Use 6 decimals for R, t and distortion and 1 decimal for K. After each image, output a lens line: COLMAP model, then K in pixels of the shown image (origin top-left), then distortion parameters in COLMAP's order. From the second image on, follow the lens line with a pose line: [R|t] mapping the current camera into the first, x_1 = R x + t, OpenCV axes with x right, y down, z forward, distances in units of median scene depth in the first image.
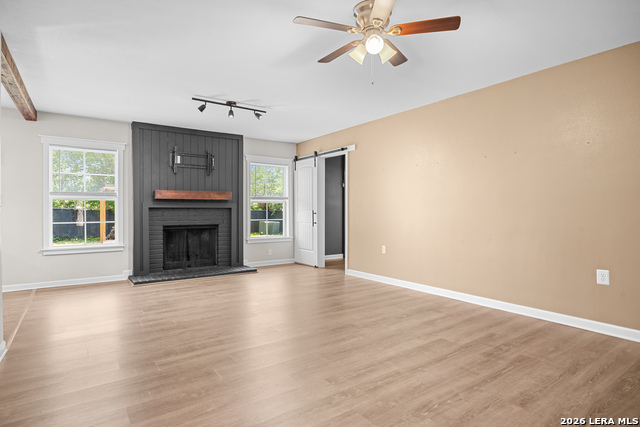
lens RADIAL K [[346.8, 0, 318.6], [0, 346.8, 213.9], [0, 0, 1]] dist [-0.006627, 0.001660]
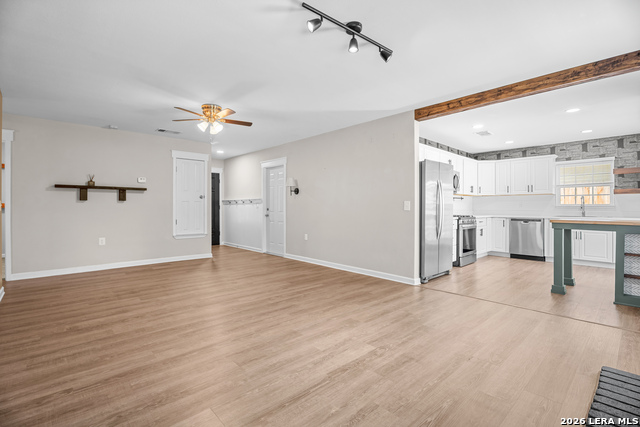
lens RADIAL K [[298.1, 0, 317.0], [0, 298.1, 206.4], [0, 0, 1]] dist [-0.013844, 0.001167]
pose [[-0.992767, 0.000764, -0.120056, -0.097571], [-0.000115, 0.999973, 0.007311, -0.011917], [0.120059, 0.007272, -0.992740, 1.117486]]
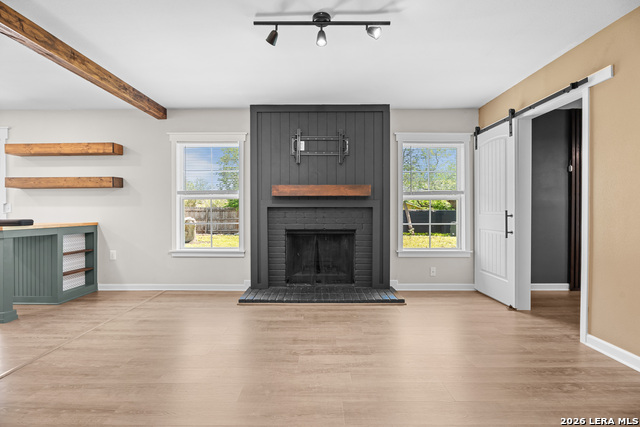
lens RADIAL K [[298.1, 0, 317.8], [0, 298.1, 211.1], [0, 0, 1]] dist [-0.013844, 0.001167]
pose [[0.816795, 0.003067, -0.576920, 0.013754], [-0.006879, 0.999967, -0.004424, -0.005685], [0.576887, 0.007582, 0.816789, 0.451068]]
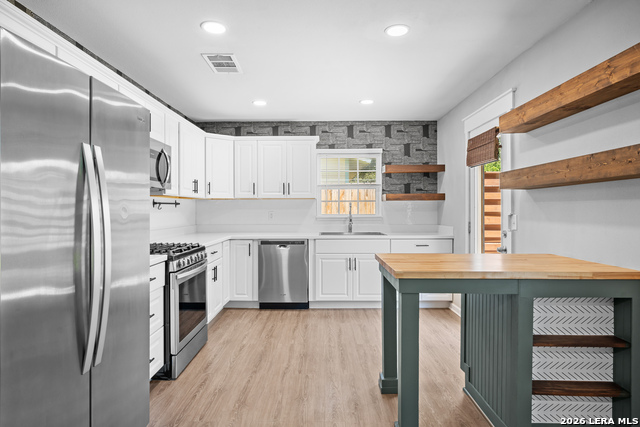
lens RADIAL K [[366.6, 0, 319.8], [0, 366.6, 212.4], [0, 0, 1]] dist [-0.006142, 0.005313]
pose [[-0.584554, 0.013839, -0.811237, -0.387034], [-0.004508, 0.999784, 0.020304, -0.033998], [0.811342, 0.015526, -0.584365, 0.671921]]
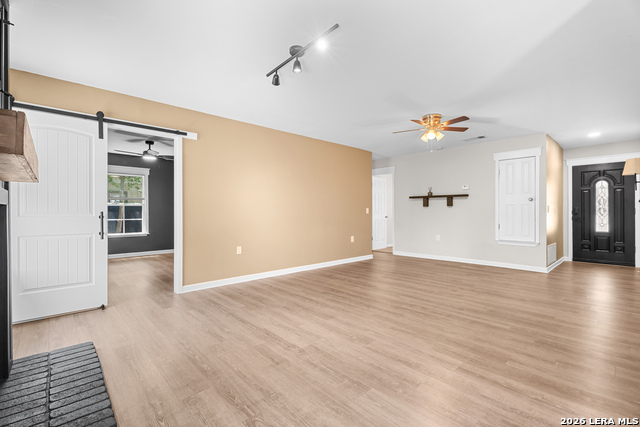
lens RADIAL K [[287.1, 0, 320.7], [0, 287.1, 213.5], [0, 0, 1]] dist [-0.005386, 0.001374]
pose [[-0.138468, -0.006143, 0.990348, -0.602583], [0.010695, 0.999913, 0.007697, -0.008287], [-0.990309, 0.011658, -0.138391, 0.770832]]
